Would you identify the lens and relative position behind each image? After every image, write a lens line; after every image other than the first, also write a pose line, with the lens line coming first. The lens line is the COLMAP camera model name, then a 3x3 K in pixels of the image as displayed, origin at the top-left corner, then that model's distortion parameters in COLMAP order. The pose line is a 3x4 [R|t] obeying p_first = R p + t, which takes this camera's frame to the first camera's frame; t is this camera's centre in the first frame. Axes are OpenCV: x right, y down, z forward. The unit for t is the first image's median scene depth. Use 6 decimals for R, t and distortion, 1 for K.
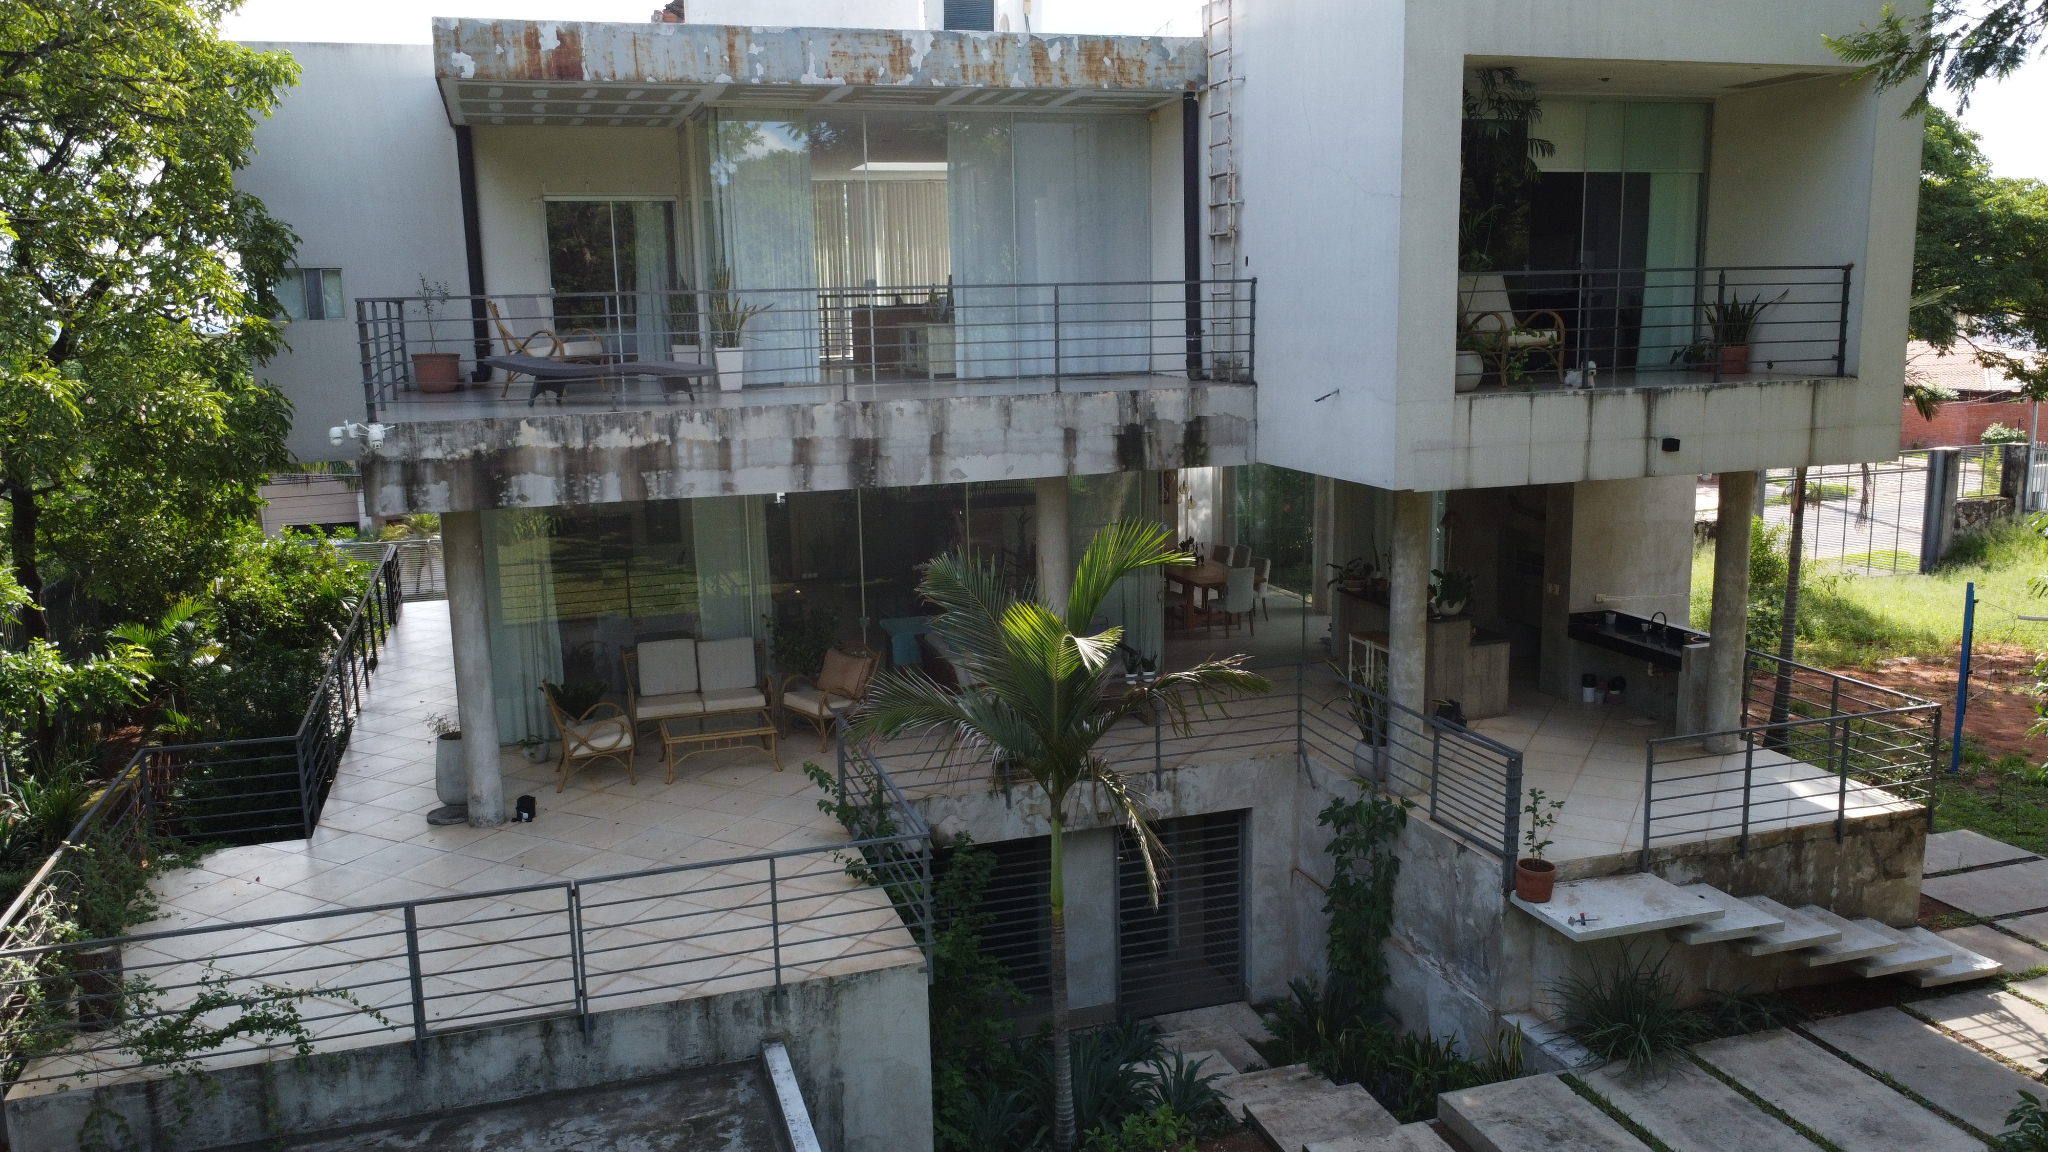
lens RADIAL K [[1541.6, 0, 1021.1], [0, 1541.6, 575.5], [0, 0, 1]] dist [0.008887, -0.010693]
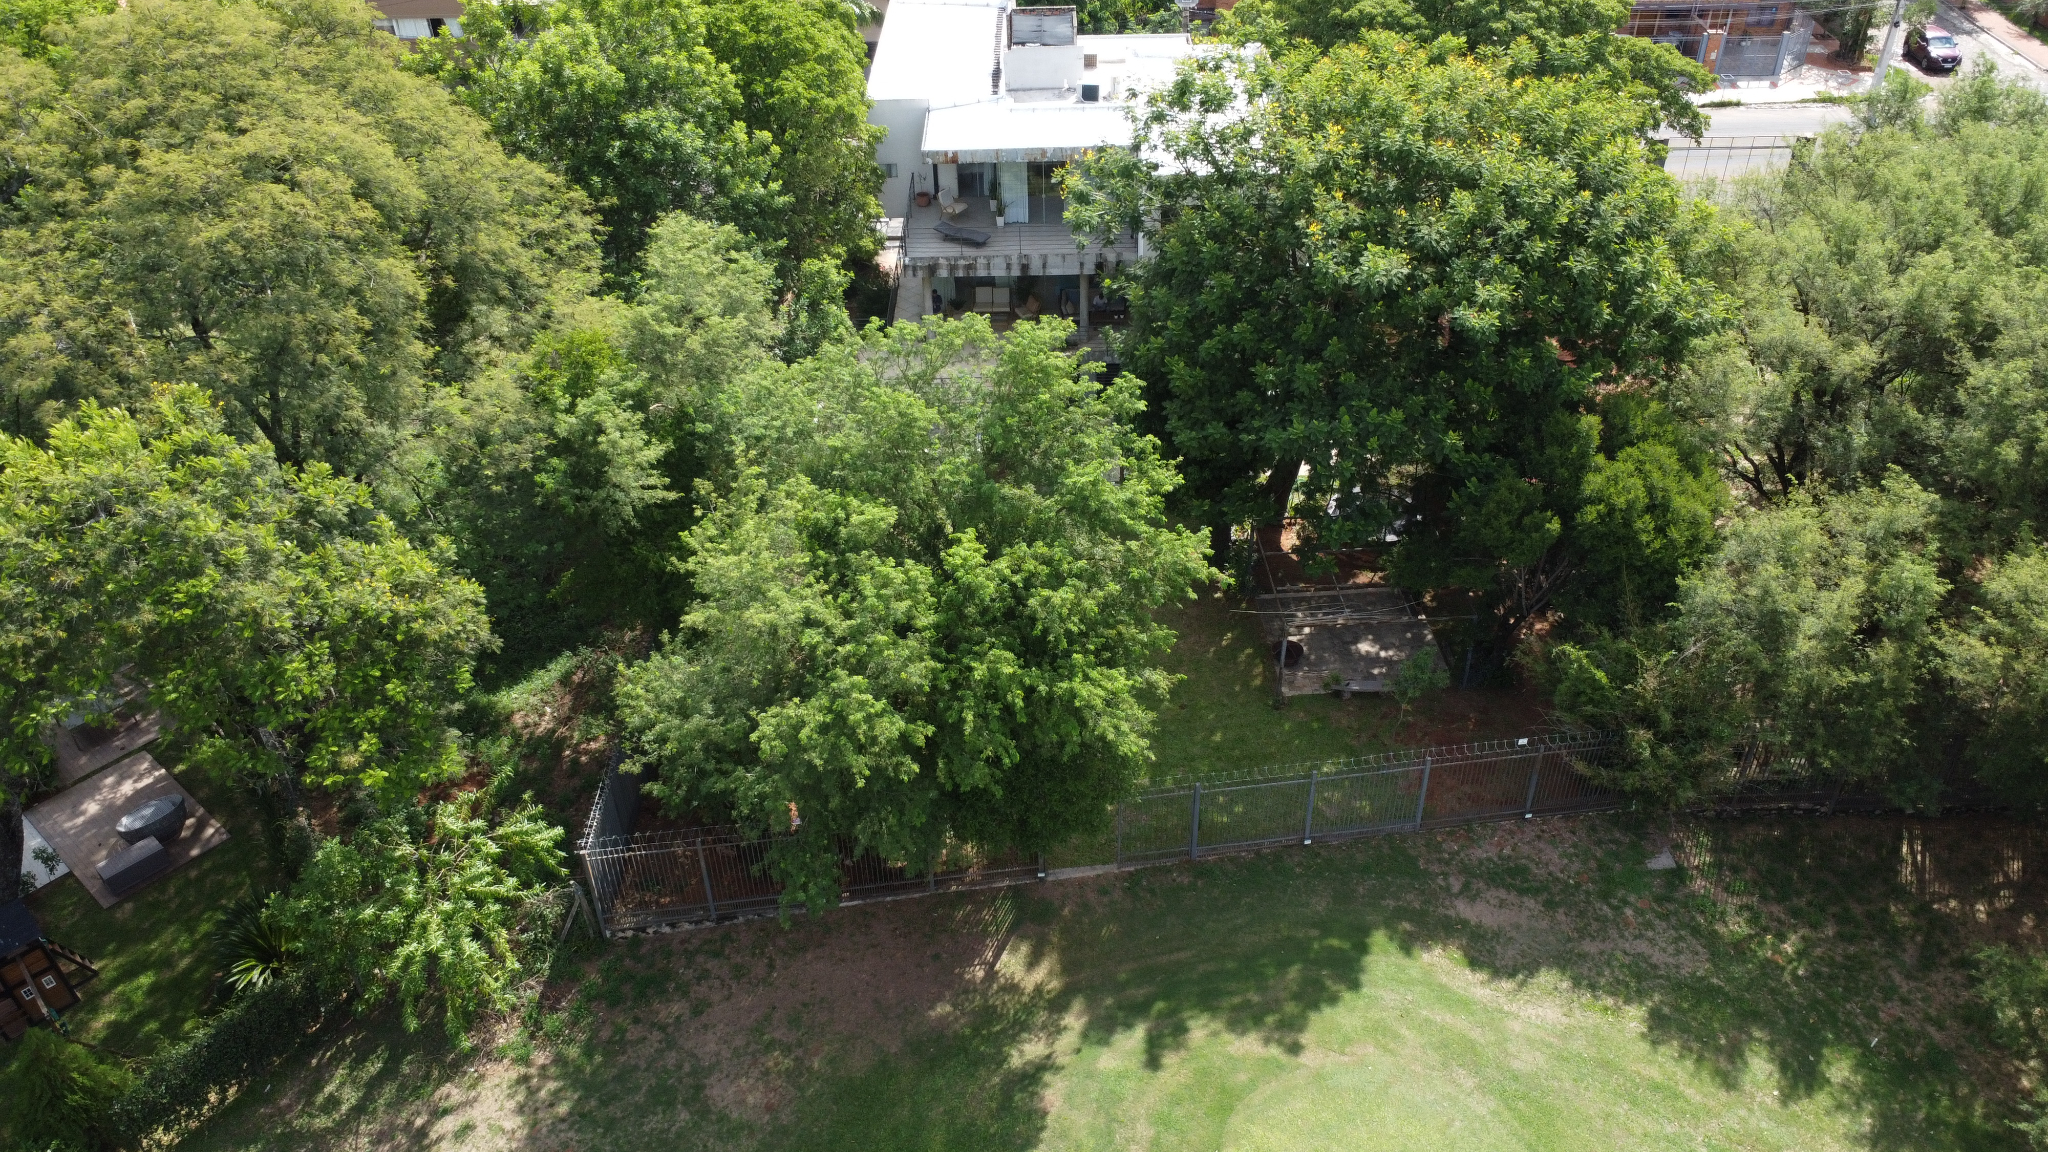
lens RADIAL K [[1541.6, 0, 1021.1], [0, 1541.6, 575.5], [0, 0, 1]] dist [0.008887, -0.010693]
pose [[0.947423, 0.184542, -0.261406, 0.966725], [-0.049839, 0.892072, 0.449136, -1.044954], [0.316077, -0.412494, 0.854368, -2.427246]]
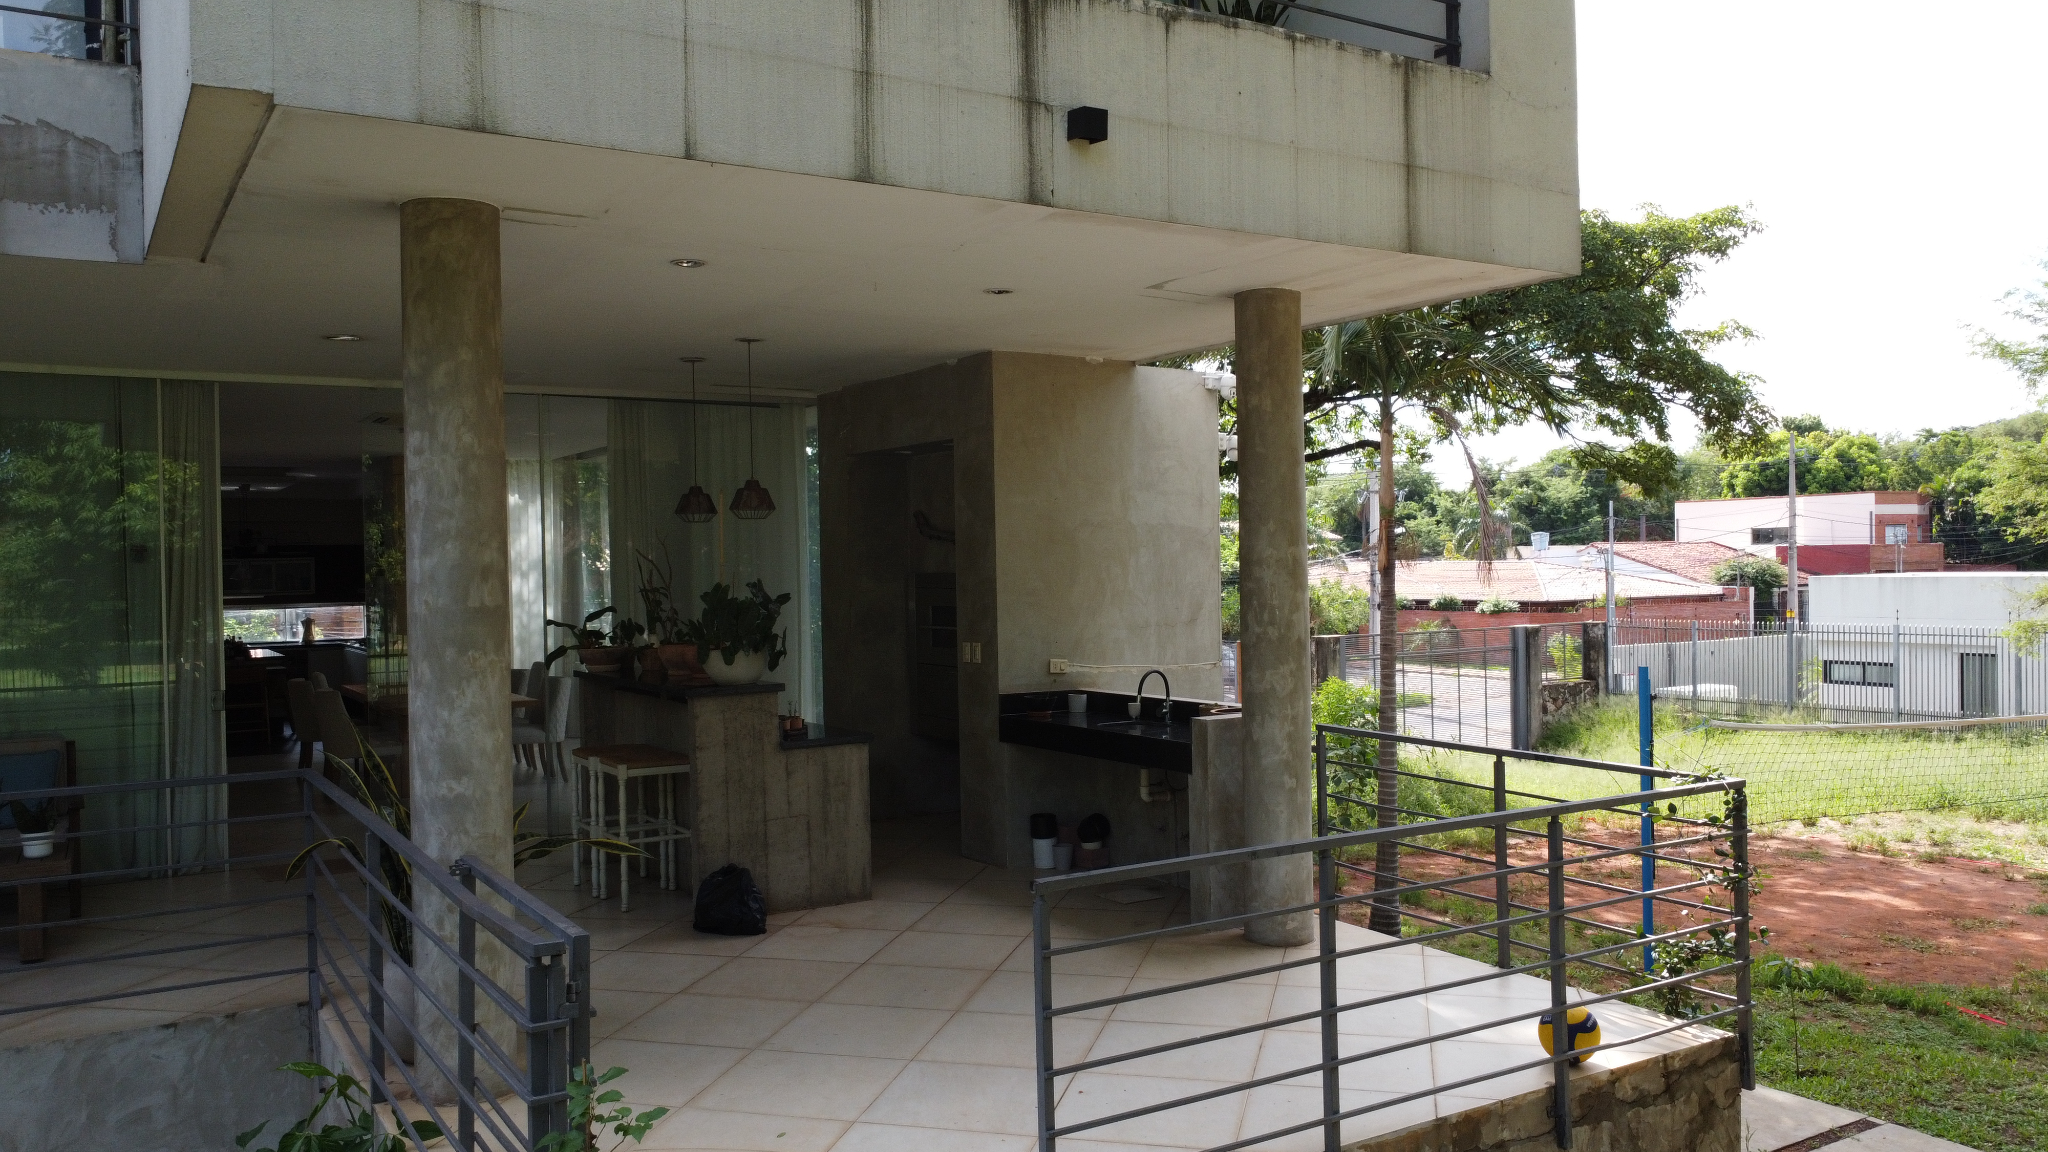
lens RADIAL K [[1541.6, 0, 1021.1], [0, 1541.6, 575.5], [0, 0, 1]] dist [0.008887, -0.010693]
pose [[0.971208, 0.001009, 0.238230, 0.288547], [0.039990, 0.985111, -0.167203, 0.086428], [-0.234852, 0.171916, 0.956708, 0.600854]]
